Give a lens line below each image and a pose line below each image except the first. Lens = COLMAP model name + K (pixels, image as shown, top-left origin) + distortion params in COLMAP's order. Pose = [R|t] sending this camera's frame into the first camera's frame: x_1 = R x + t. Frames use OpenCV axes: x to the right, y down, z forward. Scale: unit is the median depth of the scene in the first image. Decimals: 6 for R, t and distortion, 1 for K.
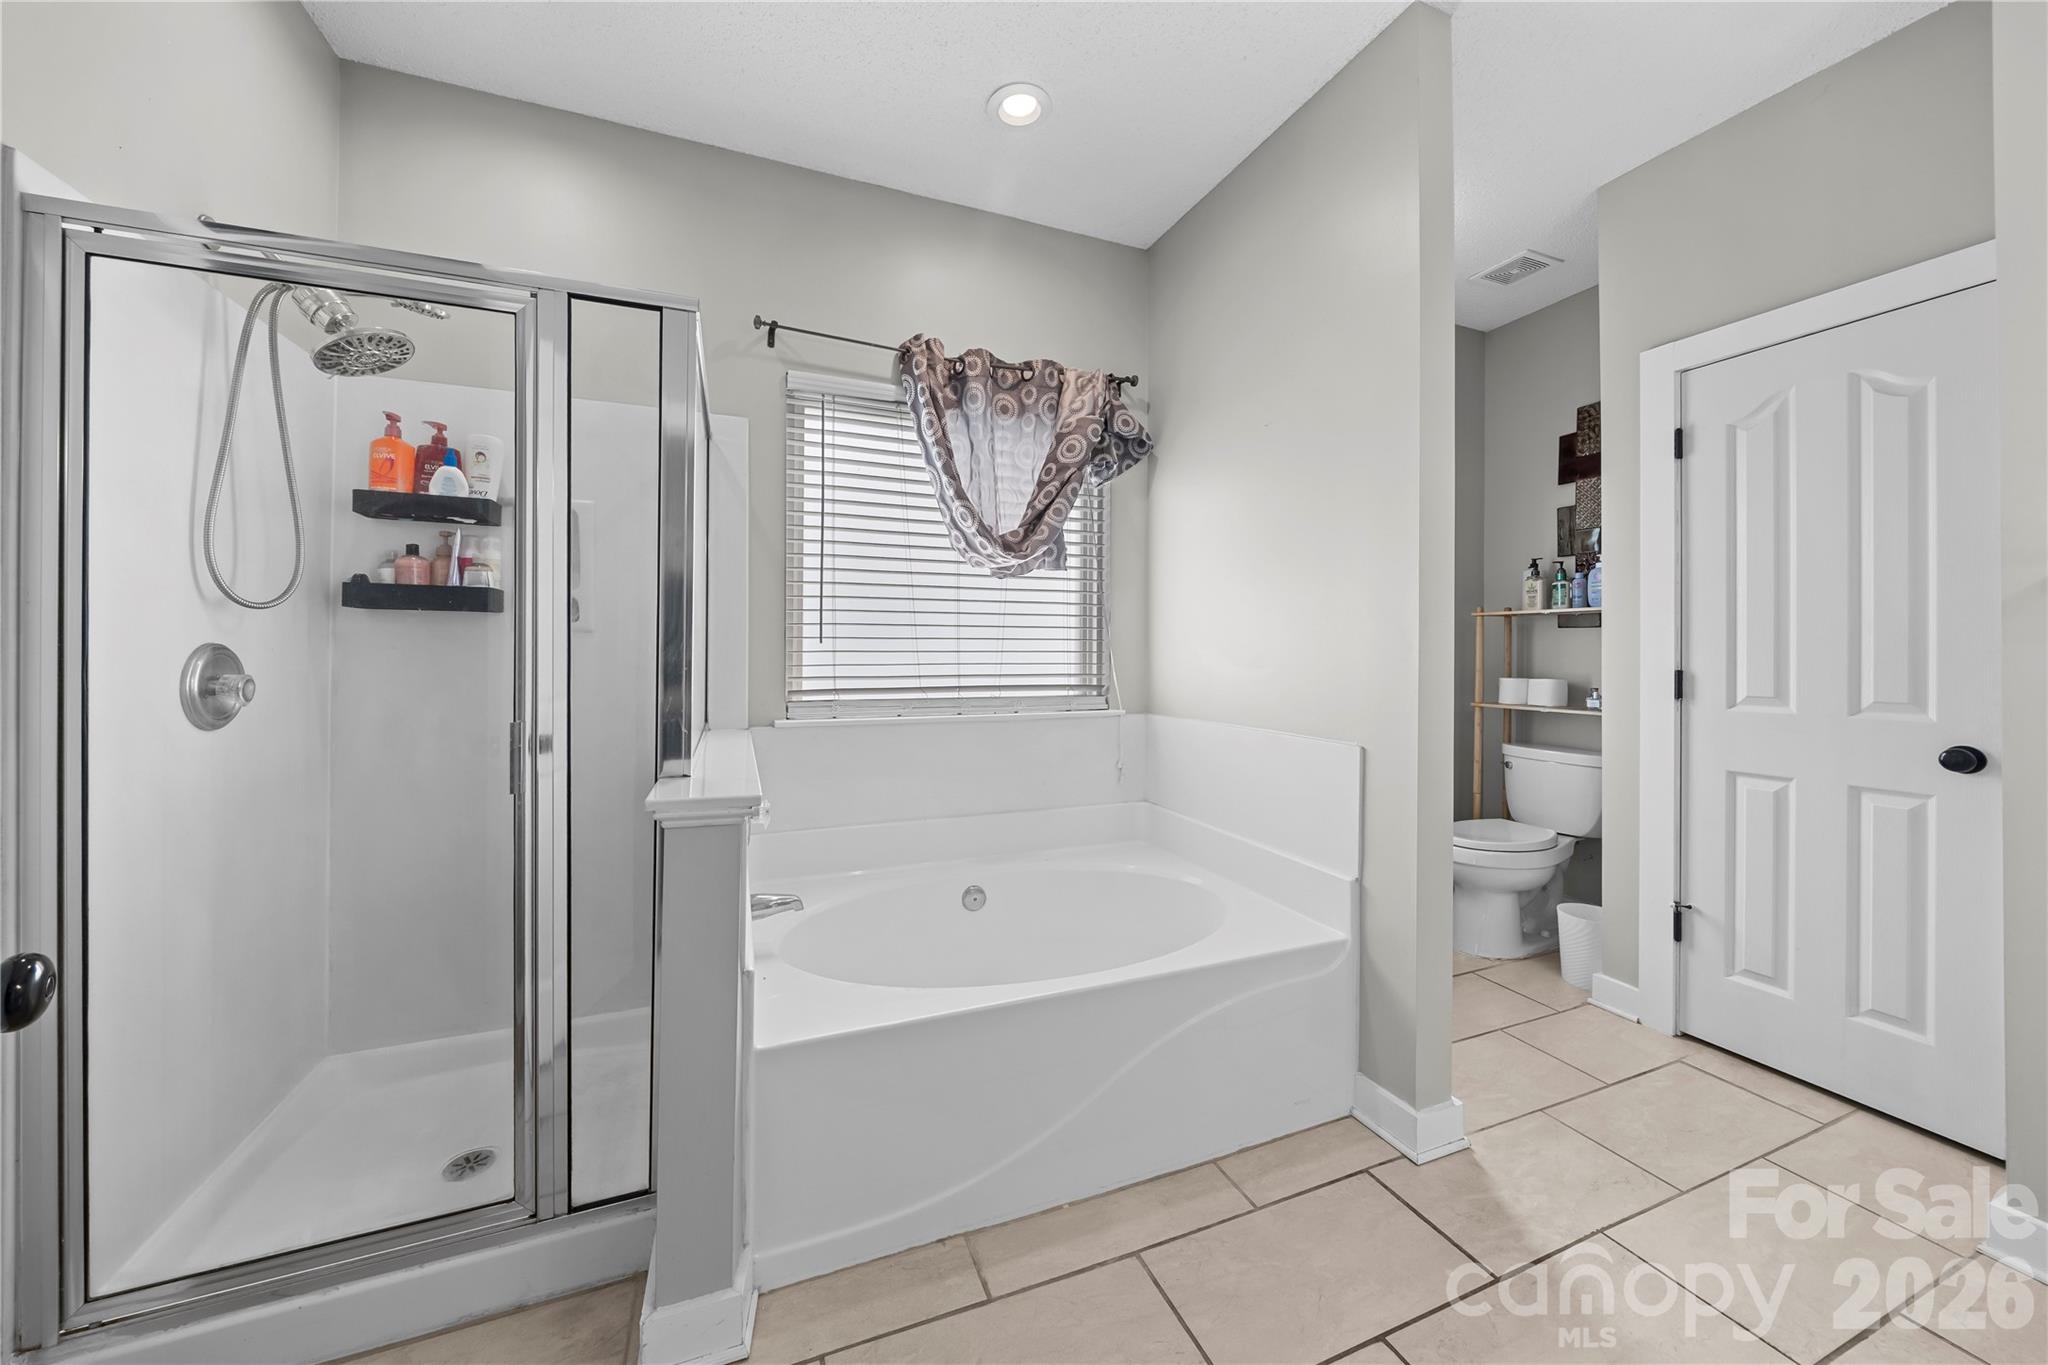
lens RADIAL K [[725.7, 0, 1004.0], [0, 725.7, 656.0], [0, 0, 1]] dist [-0.000834, -0.000130]
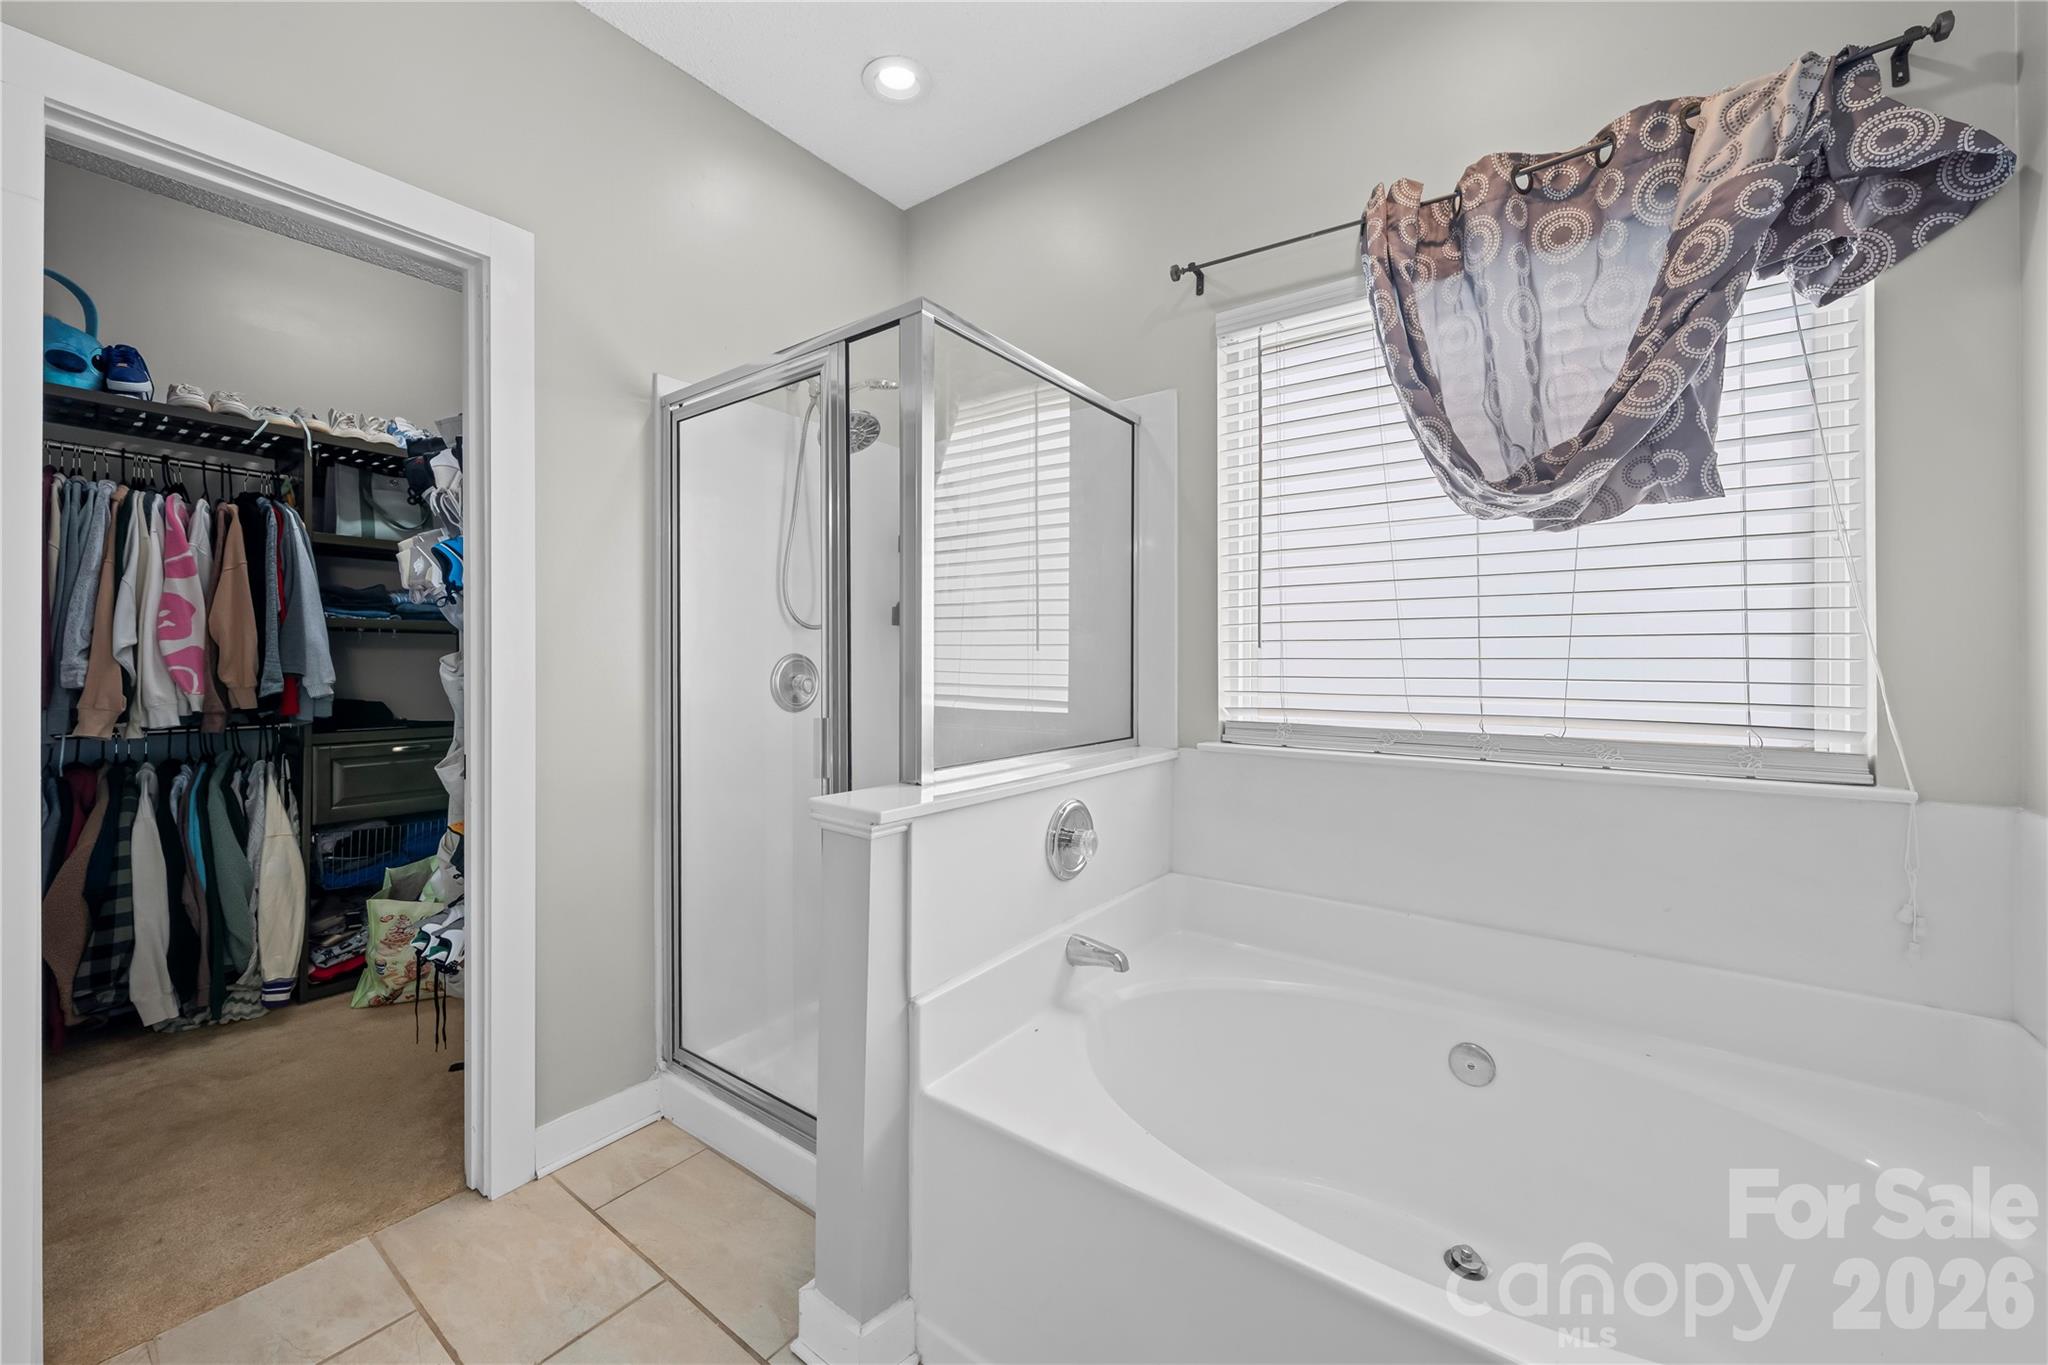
lens RADIAL K [[793.8, 0, 1021.4], [0, 793.8, 665.4], [0, 0, 1]] dist [-0.001191, -0.000355]
pose [[0.522399, 0.001308, -0.852700, 0.313596], [-0.007013, 0.999972, -0.002762, 0.004042], [0.852672, 0.007422, 0.522394, 0.314096]]
